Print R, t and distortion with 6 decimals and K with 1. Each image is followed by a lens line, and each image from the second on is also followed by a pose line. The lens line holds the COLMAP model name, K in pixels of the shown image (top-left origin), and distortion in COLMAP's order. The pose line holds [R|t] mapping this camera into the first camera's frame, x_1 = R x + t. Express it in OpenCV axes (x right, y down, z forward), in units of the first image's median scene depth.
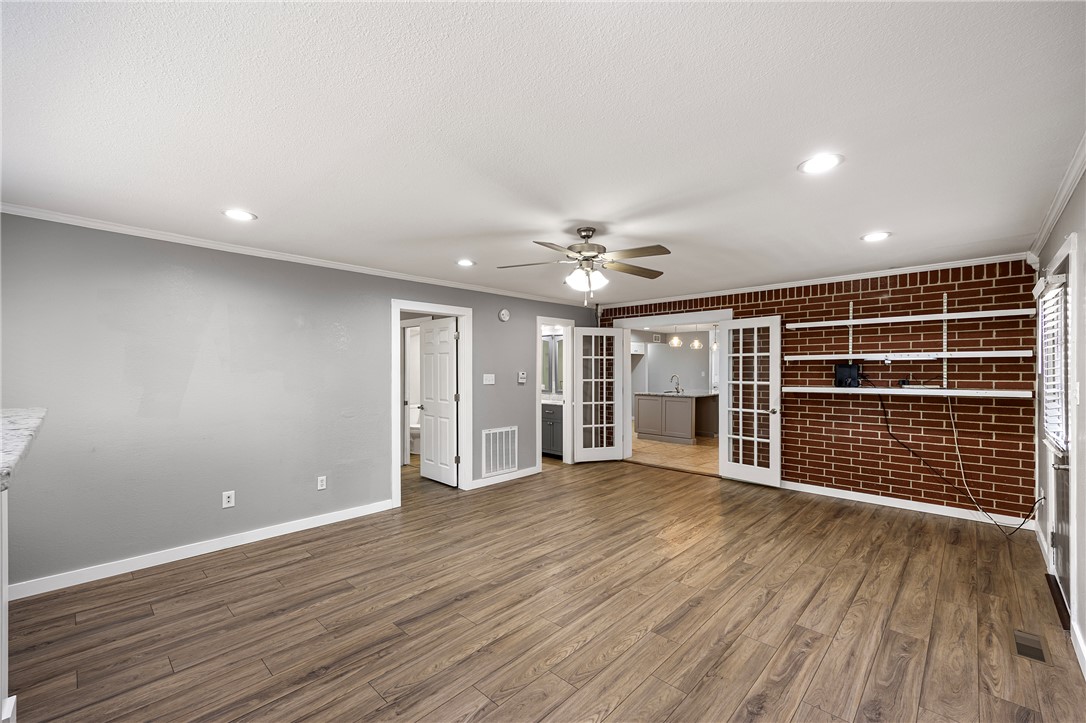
lens RADIAL K [[449.9, 0, 551.2], [0, 449.9, 370.1], [0, 0, 1]] dist [0.008702, 0.000295]
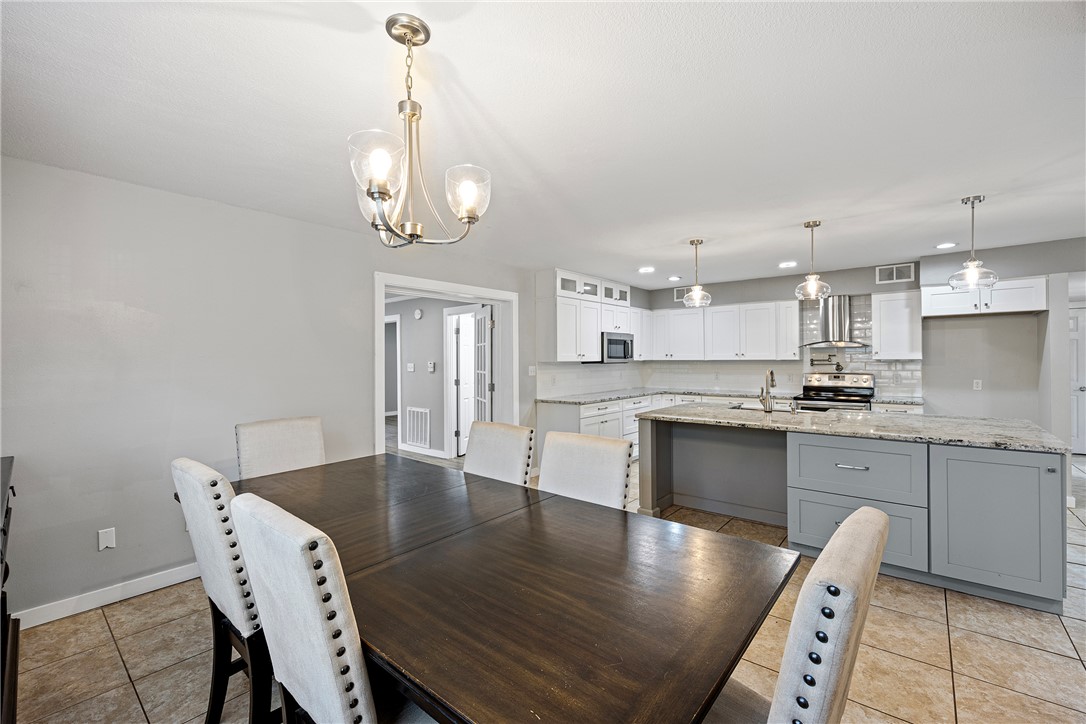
lens RADIAL K [[461.0, 0, 544.4], [0, 461.0, 360.4], [0, 0, 1]] dist [-0.008475, -0.000493]
pose [[0.054793, 0.001764, -0.998496, 1.745065], [0.007438, 0.999970, 0.002175, 0.001611], [0.998470, -0.007546, 0.054779, 1.948975]]
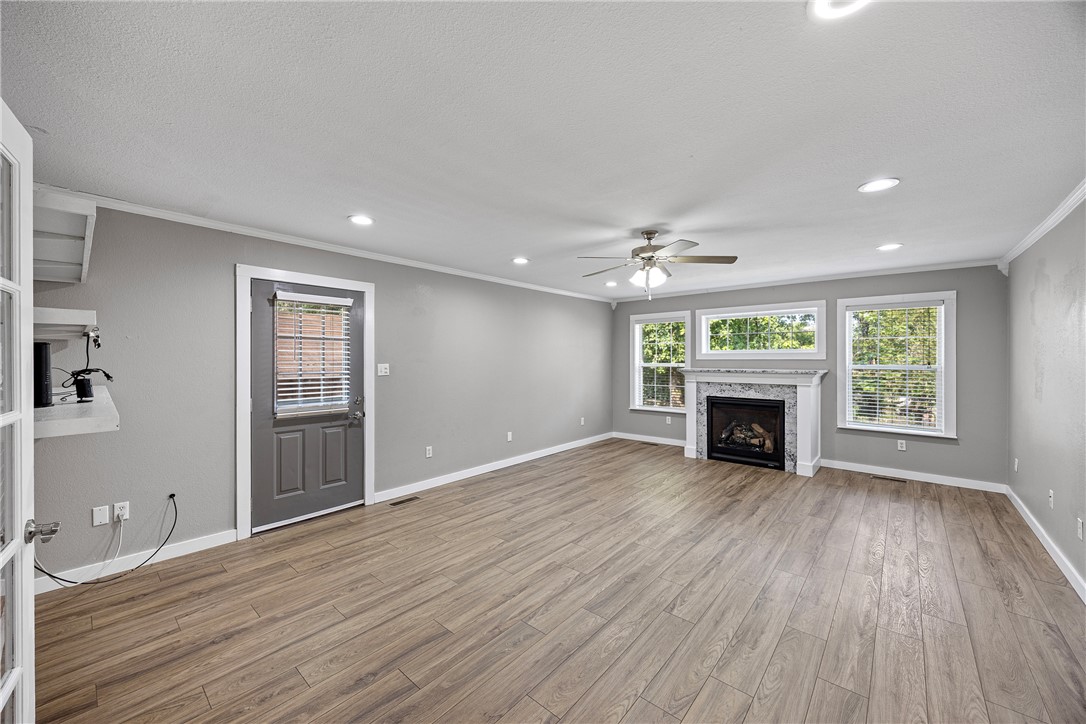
lens RADIAL K [[410.0, 0, 538.6], [0, 410.0, 359.8], [0, 0, 1]] dist [-0.010184, -0.000334]
pose [[-0.999874, 0.004835, -0.015103, 0.320397], [0.004762, 0.999977, 0.004925, -0.002833], [0.015126, 0.004853, -0.999874, 1.750341]]
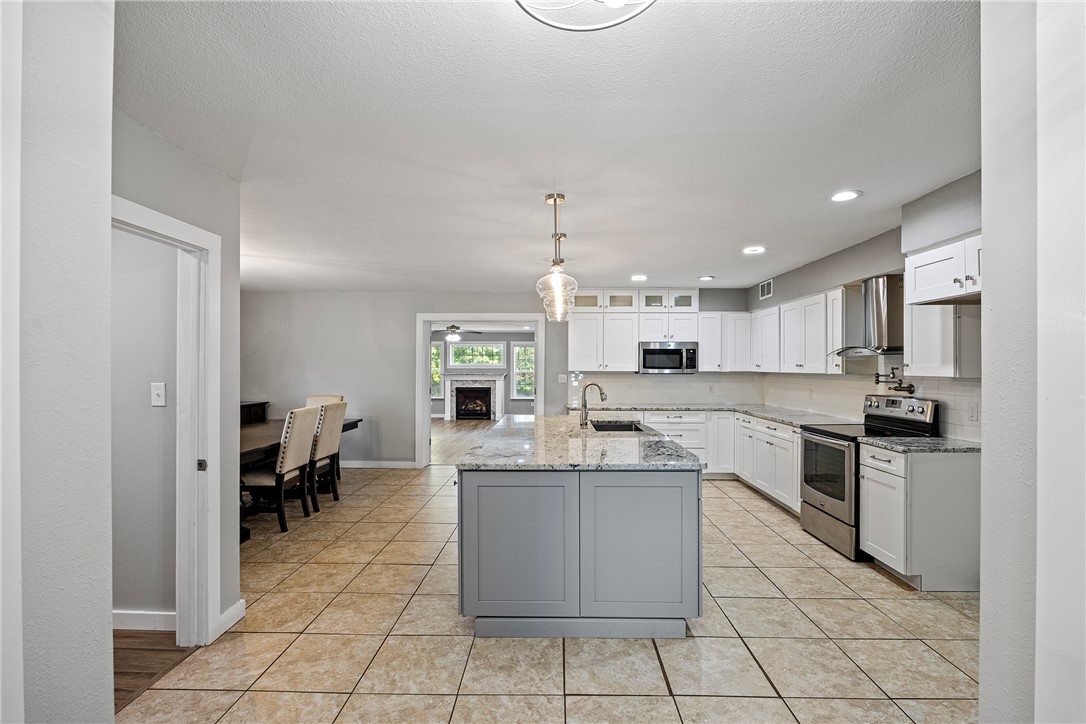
lens RADIAL K [[489.0, 0, 544.4], [0, 489.0, 367.9], [0, 0, 1]] dist [-0.012022, 0.000460]
pose [[-0.751697, -0.001087, -0.659508, 1.513804], [-0.003096, 0.999993, 0.001880, -0.005286], [0.659501, 0.003455, -0.751695, 3.305246]]
